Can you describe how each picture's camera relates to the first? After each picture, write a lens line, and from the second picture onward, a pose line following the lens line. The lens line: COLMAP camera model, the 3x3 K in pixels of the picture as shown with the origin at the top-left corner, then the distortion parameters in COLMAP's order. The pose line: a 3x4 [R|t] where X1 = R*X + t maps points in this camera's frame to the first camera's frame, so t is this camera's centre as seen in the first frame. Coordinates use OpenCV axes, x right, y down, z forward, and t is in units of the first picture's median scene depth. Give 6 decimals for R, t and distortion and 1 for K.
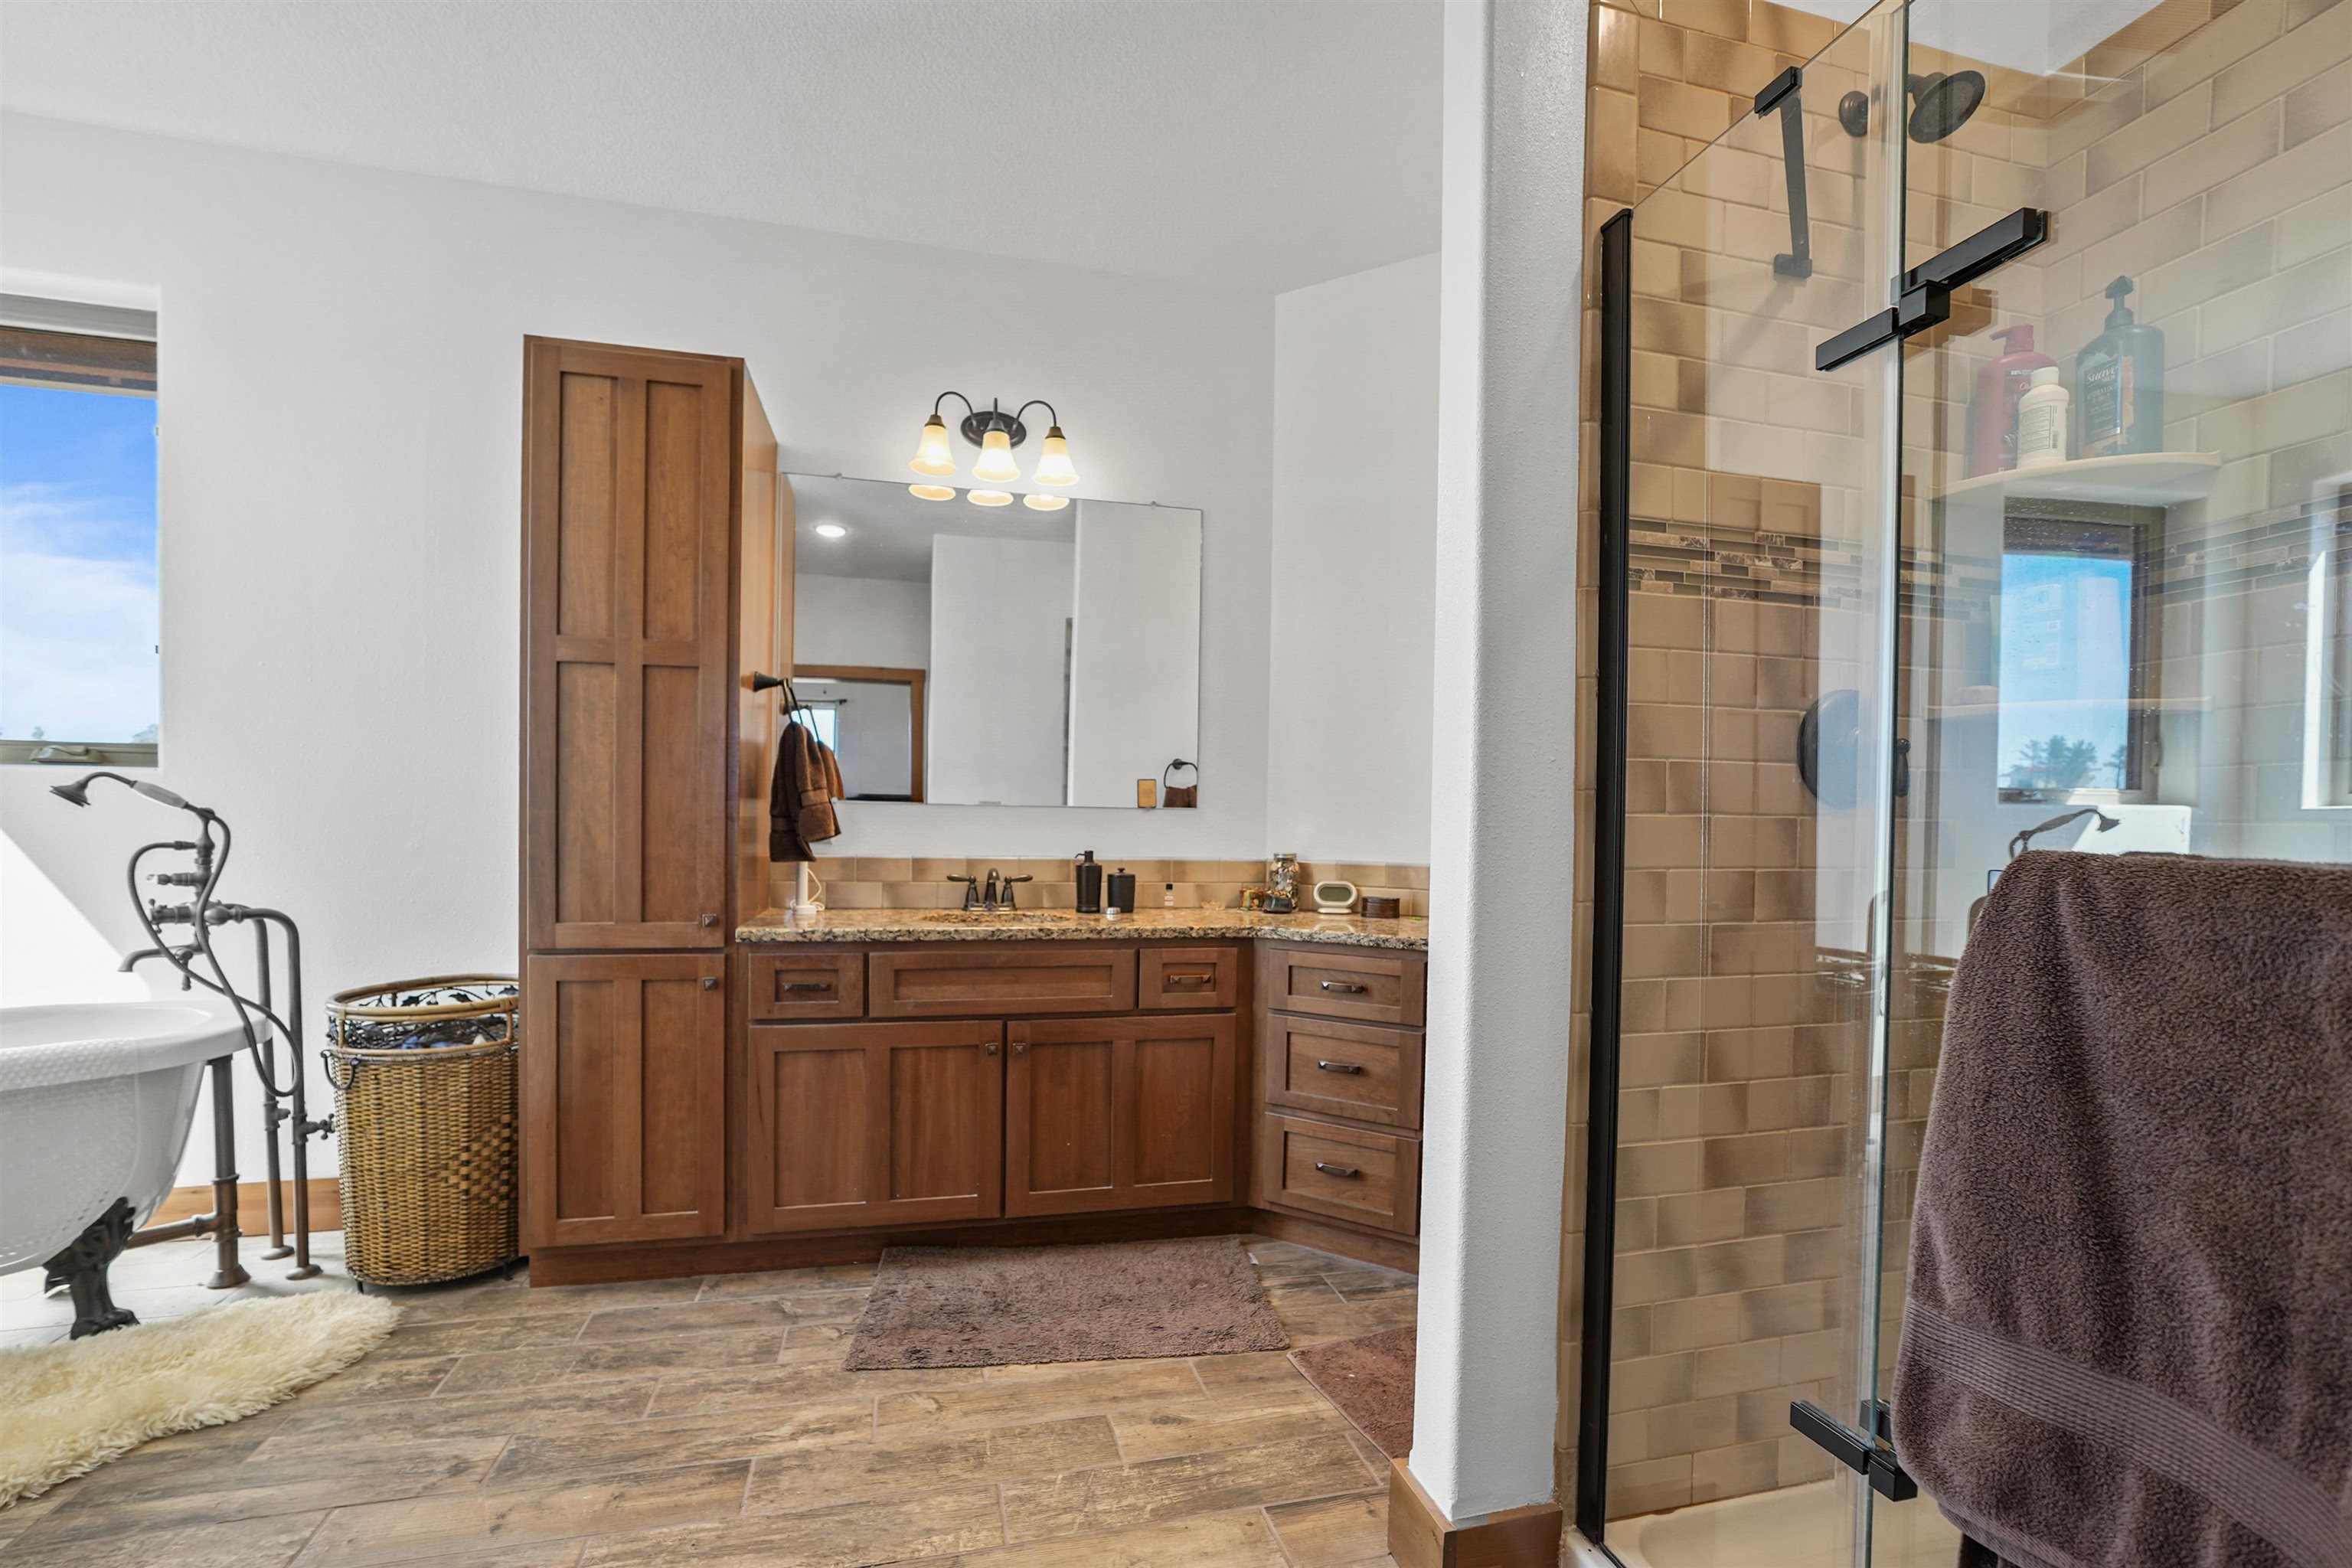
lens RADIAL K [[1028.9, 0, 1163.7], [0, 1028.9, 780.8], [0, 0, 1]] dist [-0.029505, 0.012797]
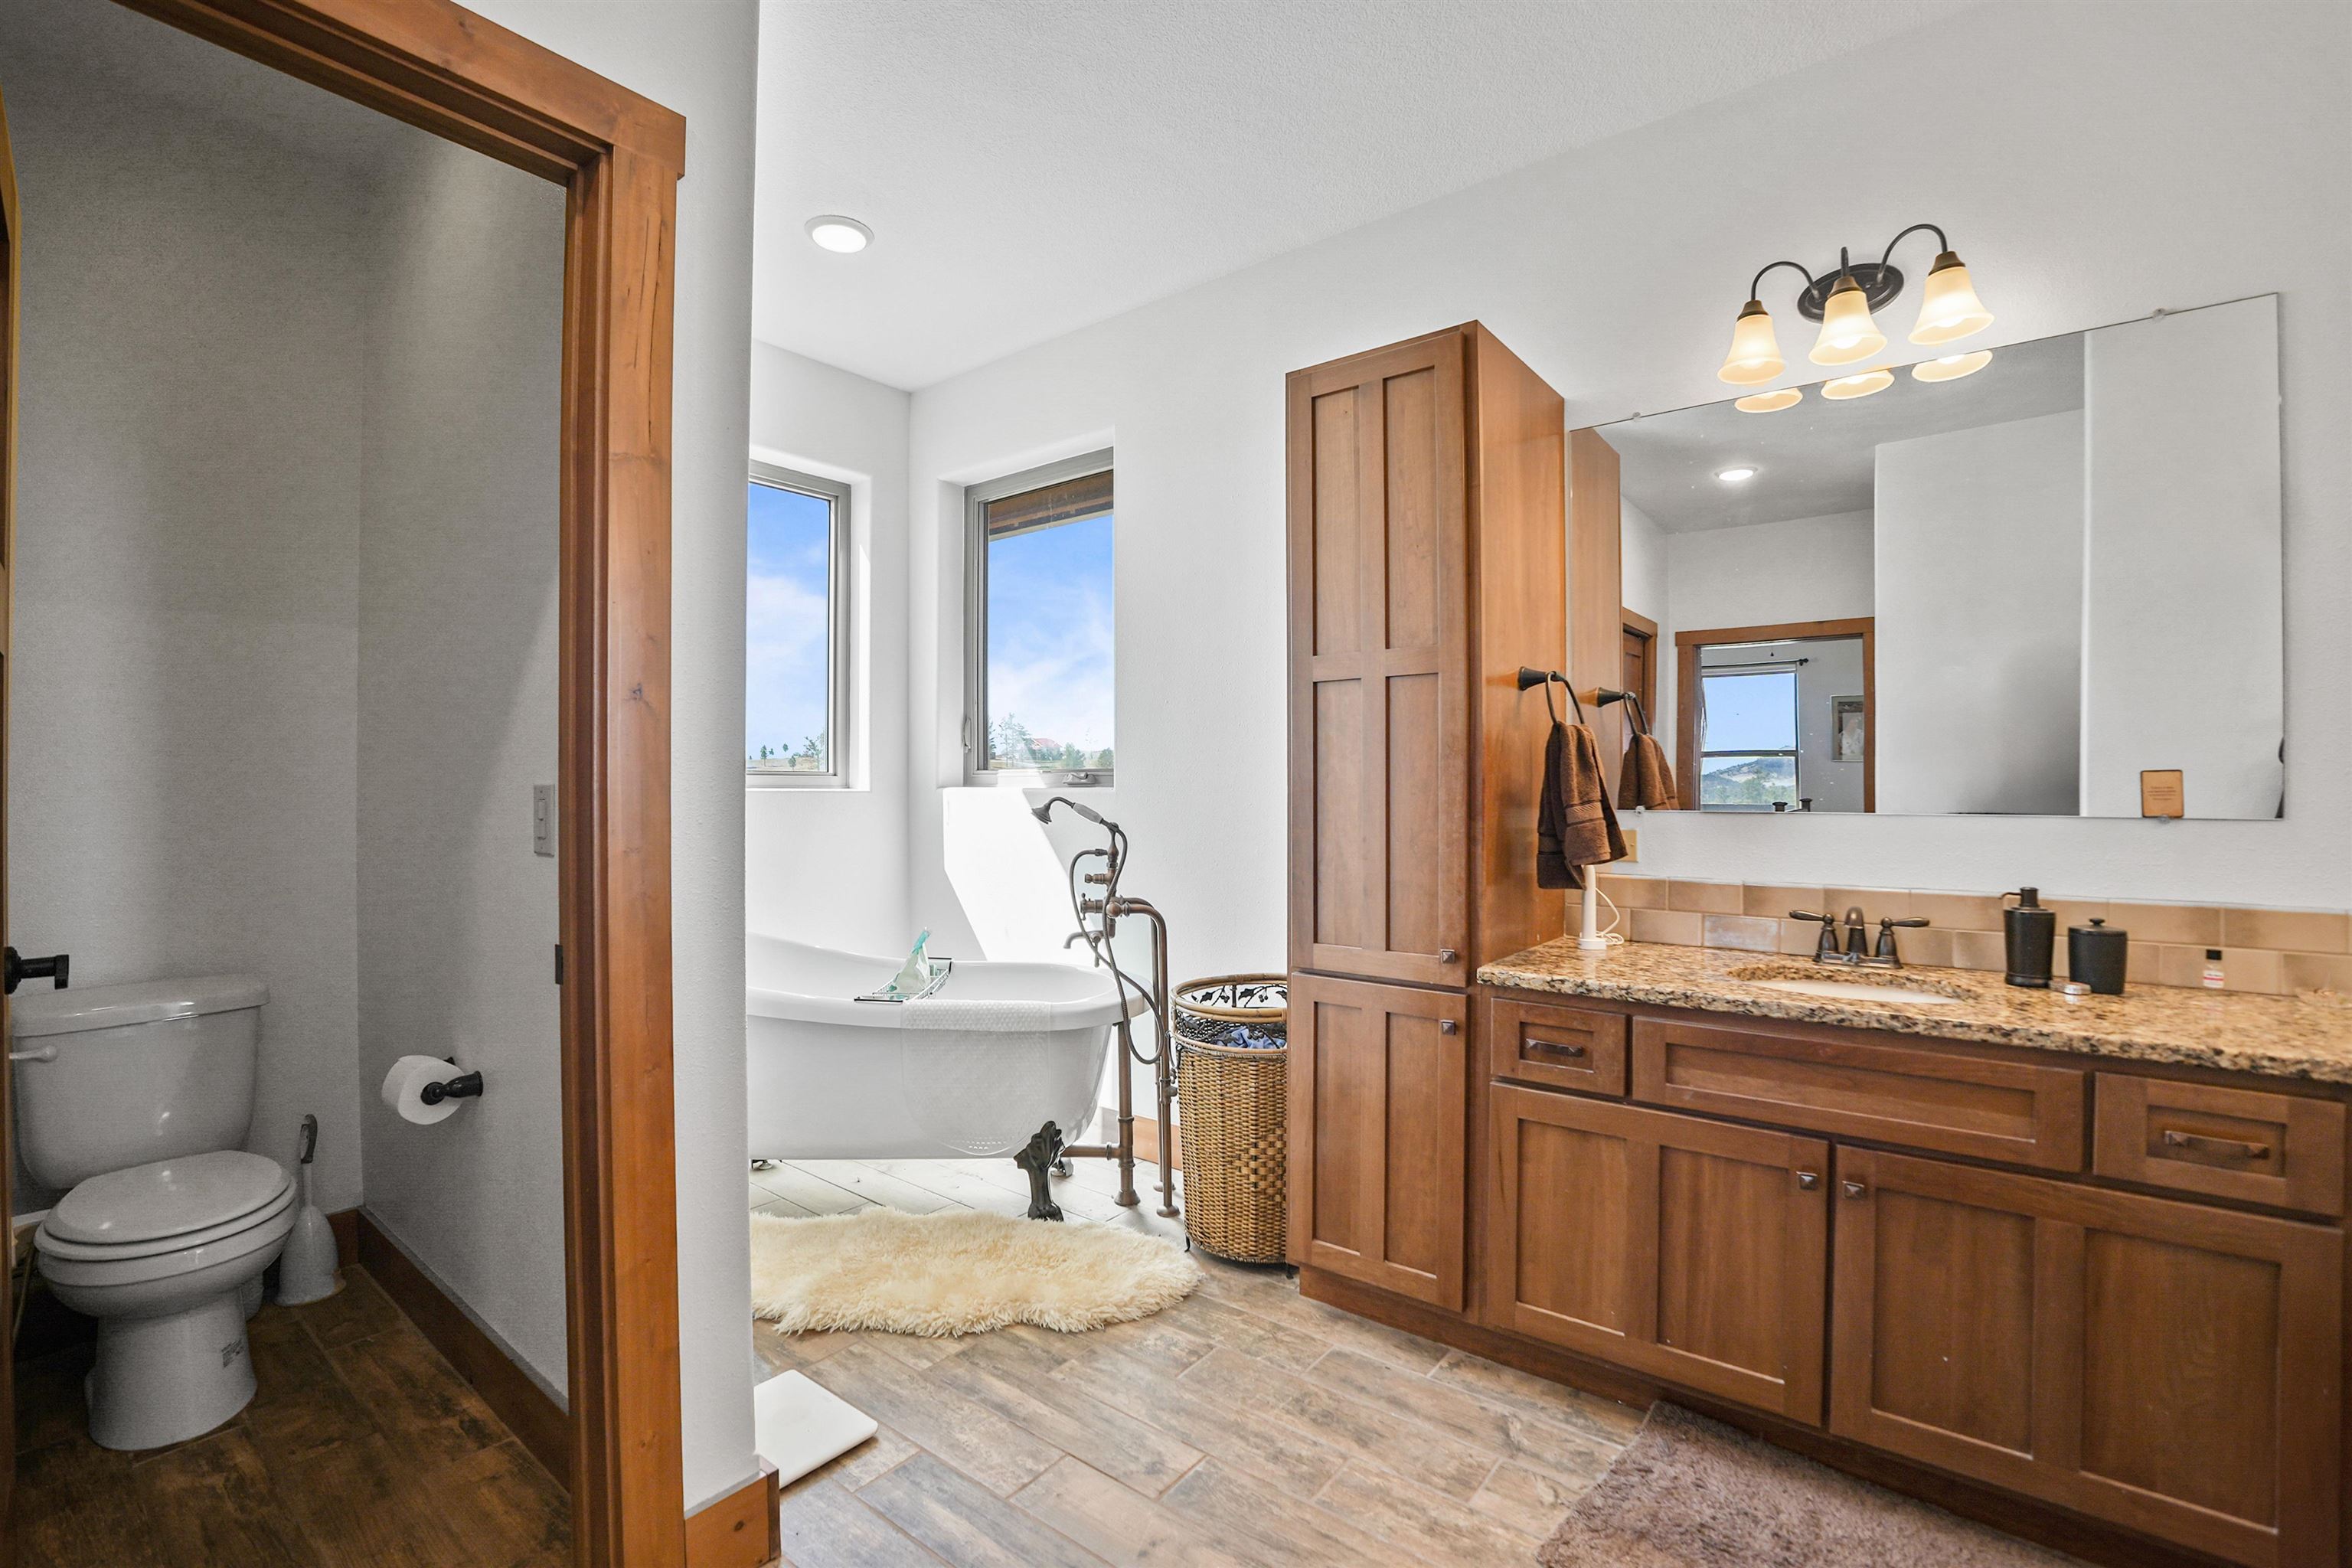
lens RADIAL K [[1020.9, 0, 1172.6], [0, 1020.9, 758.8], [0, 0, 1]] dist [-0.050873, 0.012514]
pose [[0.614631, -0.034614, -0.788055, 0.113940], [0.040200, 0.999113, -0.012531, -0.034288], [0.787790, -0.023978, 0.615477, 0.266837]]
